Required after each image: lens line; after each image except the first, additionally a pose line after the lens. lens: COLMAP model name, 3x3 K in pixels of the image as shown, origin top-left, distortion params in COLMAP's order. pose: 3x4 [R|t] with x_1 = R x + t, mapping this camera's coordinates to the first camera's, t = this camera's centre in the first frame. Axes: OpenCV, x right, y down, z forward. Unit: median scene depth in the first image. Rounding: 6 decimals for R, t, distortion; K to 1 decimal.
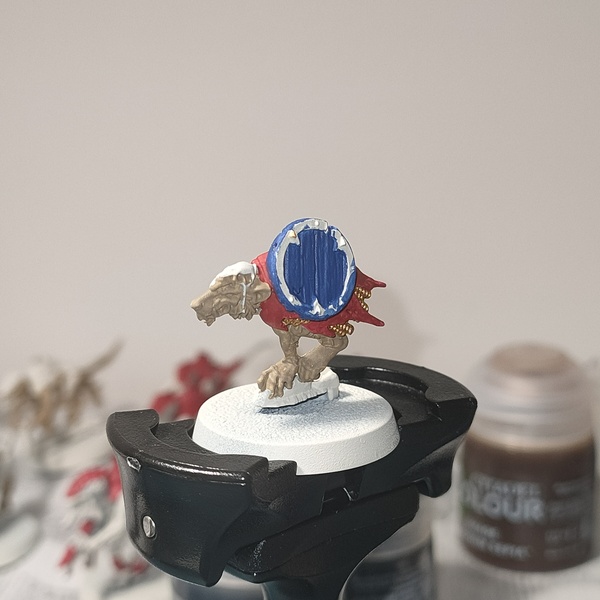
lens RADIAL K [[1302.3, 0, 300.0], [0, 1302.3, 300.0], [0, 0, 1]] dist [-0.015873, -0.240866]
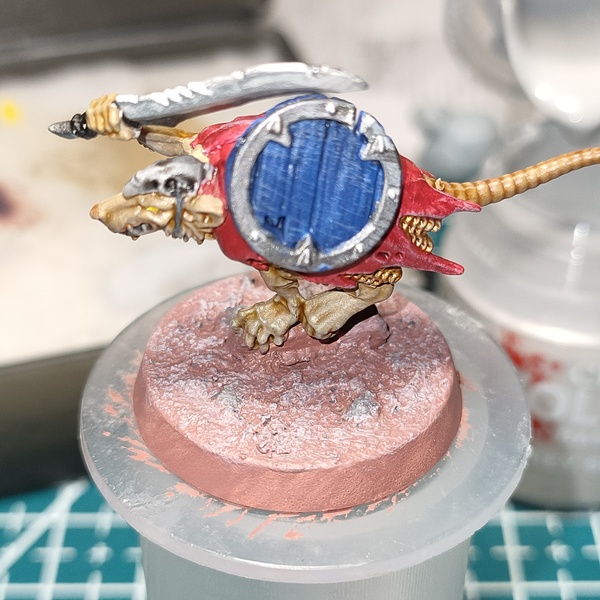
lens RADIAL K [[1302.3, 0, 300.0], [0, 1302.3, 300.0], [0, 0, 1]] dist [-0.015873, -0.240866]
pose [[0.911611, 0.261901, -0.316816, 0.199874], [-0.138081, 0.921068, 0.364098, -0.186308], [0.387167, -0.288170, 0.875820, 0.486722]]
